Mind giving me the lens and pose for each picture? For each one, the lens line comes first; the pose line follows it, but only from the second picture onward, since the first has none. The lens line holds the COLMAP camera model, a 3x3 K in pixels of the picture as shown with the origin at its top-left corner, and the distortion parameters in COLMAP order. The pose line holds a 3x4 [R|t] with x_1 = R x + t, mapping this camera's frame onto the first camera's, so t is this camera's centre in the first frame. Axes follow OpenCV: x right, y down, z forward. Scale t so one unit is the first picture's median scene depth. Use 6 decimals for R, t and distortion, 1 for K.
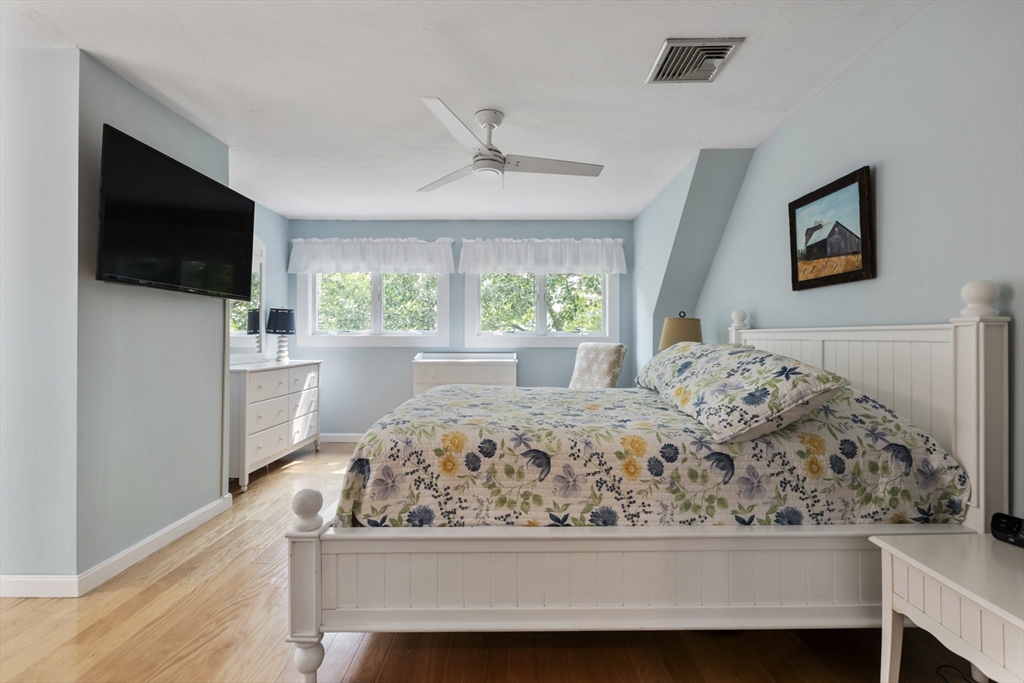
lens RADIAL K [[486.7, 0, 514.4], [0, 486.7, 336.1], [0, 0, 1]] dist [-0.000756, 0.002484]
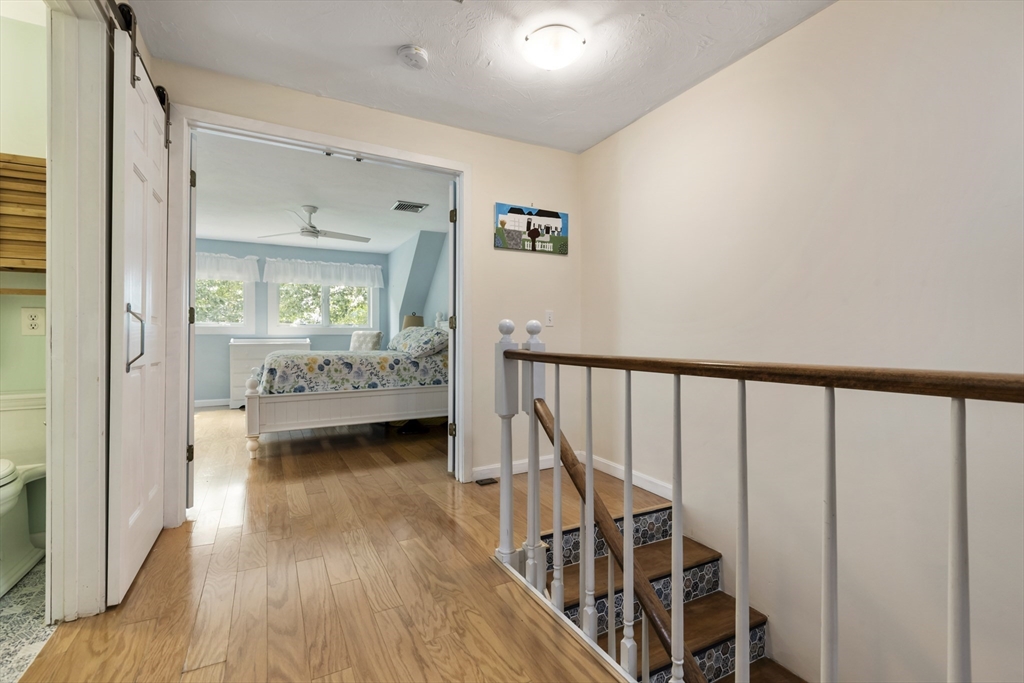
lens RADIAL K [[465.0, 0, 513.6], [0, 465.0, 336.7], [0, 0, 1]] dist [-0.000046, -0.000909]
pose [[0.881629, -0.002674, 0.471936, -0.231492], [0.001900, 0.999996, 0.002115, 0.059571], [-0.471939, -0.000968, 0.881630, -1.106369]]
